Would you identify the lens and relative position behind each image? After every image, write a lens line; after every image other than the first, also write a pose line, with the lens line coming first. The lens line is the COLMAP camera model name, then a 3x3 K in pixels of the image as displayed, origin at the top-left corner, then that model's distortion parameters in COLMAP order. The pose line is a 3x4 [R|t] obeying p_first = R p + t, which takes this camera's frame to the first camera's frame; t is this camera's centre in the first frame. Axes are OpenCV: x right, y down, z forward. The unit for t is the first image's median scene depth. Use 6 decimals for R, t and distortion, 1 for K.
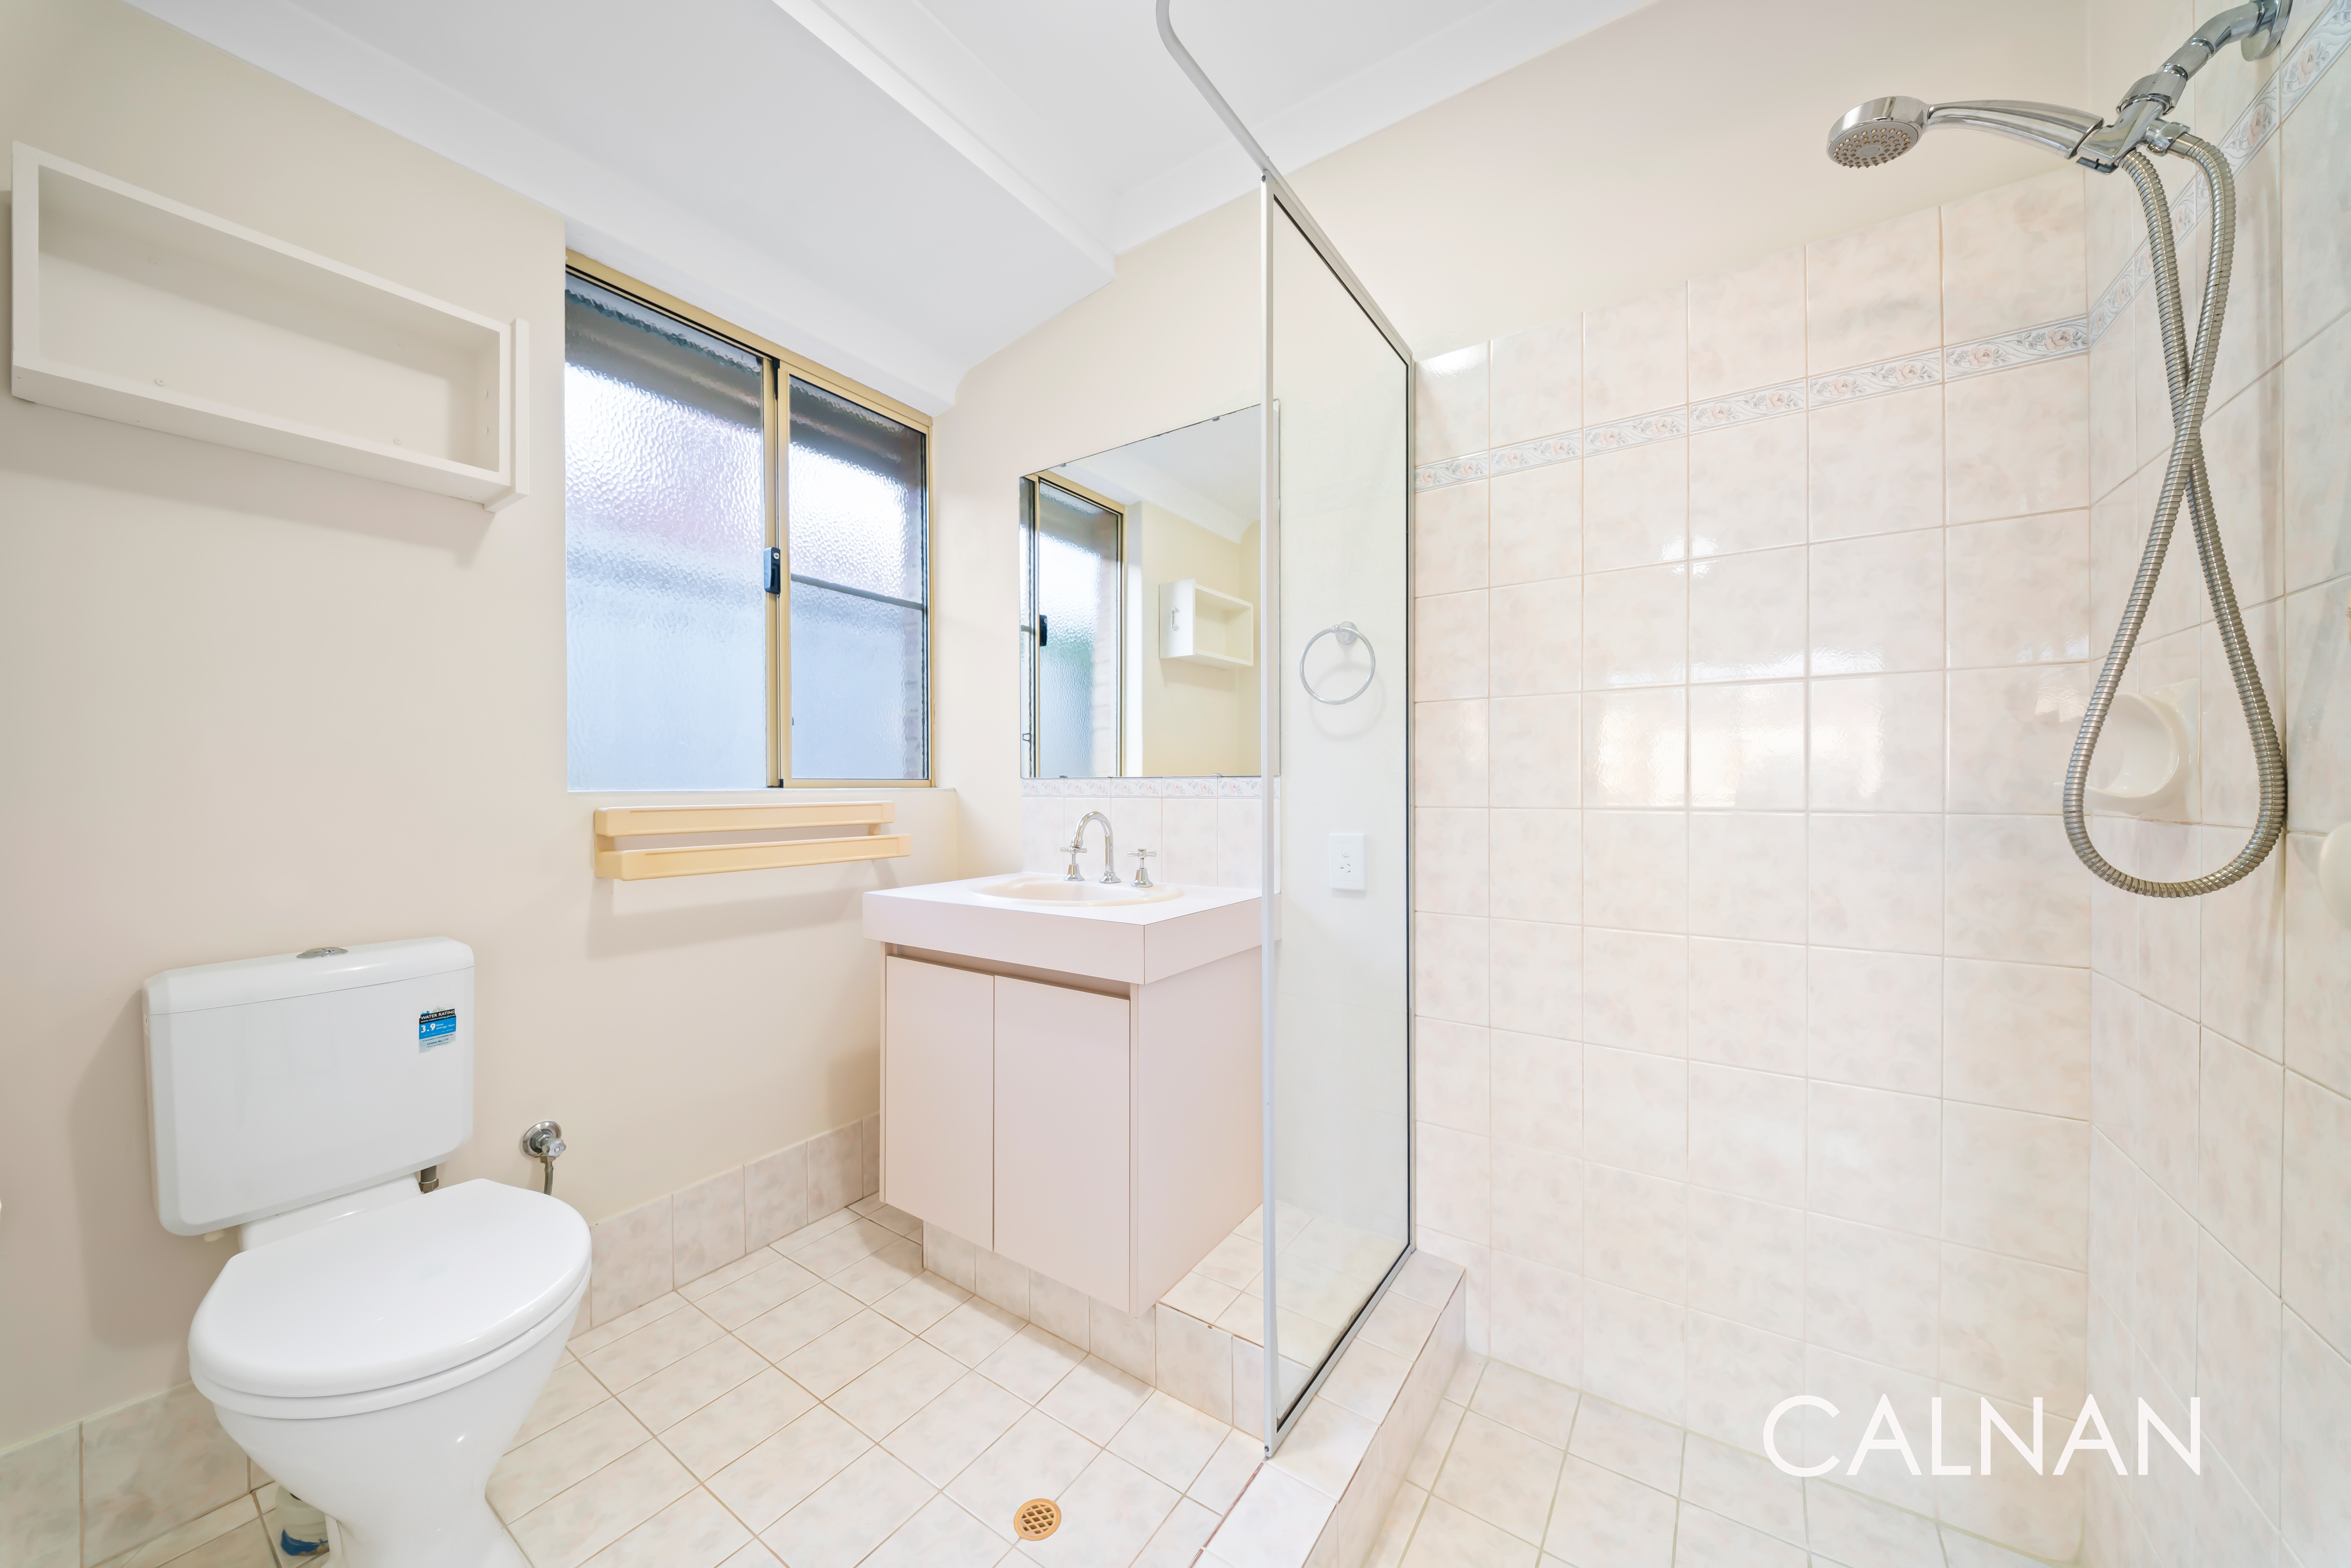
lens RADIAL K [[804.2, 0, 1176.7], [0, 804.2, 781.4], [0, 0, 1]] dist [-0.000431, -0.000395]
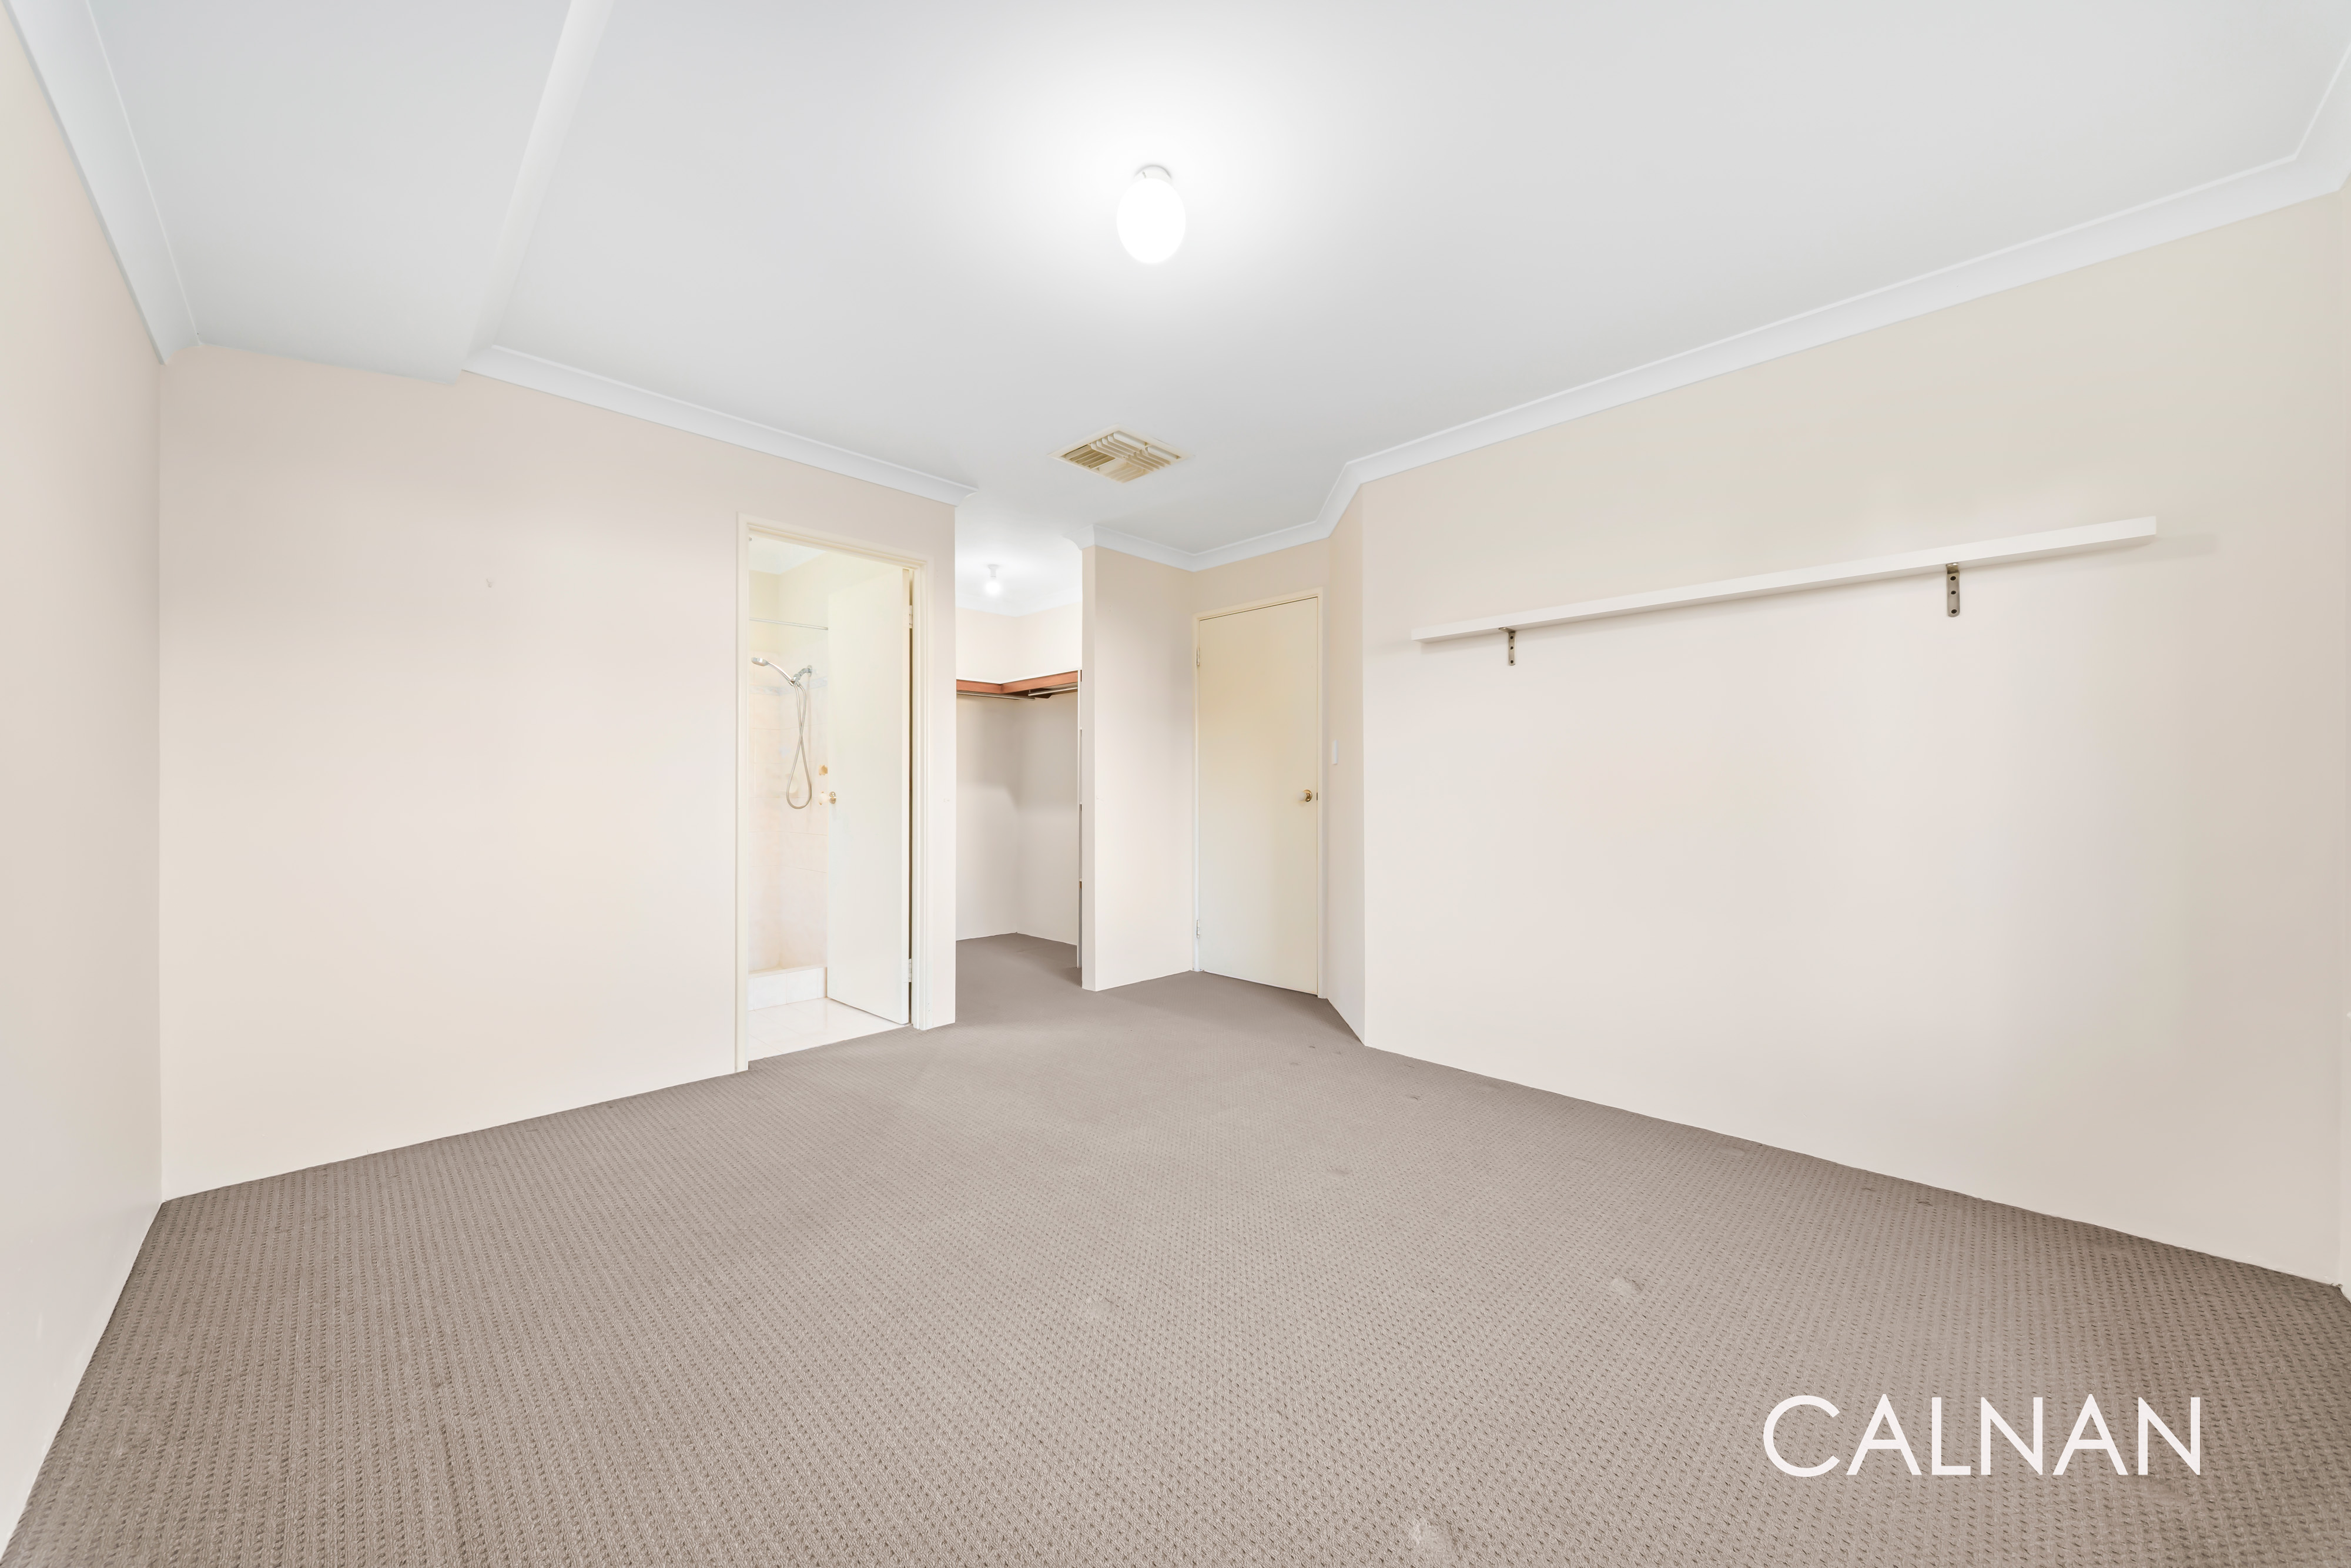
lens RADIAL K [[804.2, 0, 1177.5], [0, 804.2, 791.9], [0, 0, 1]] dist [-0.000431, -0.000395]
pose [[0.172690, 0.006082, 0.984957, -4.183113], [0.000434, 0.999980, -0.006251, 0.047074], [-0.984976, 0.001507, 0.172684, -2.822111]]
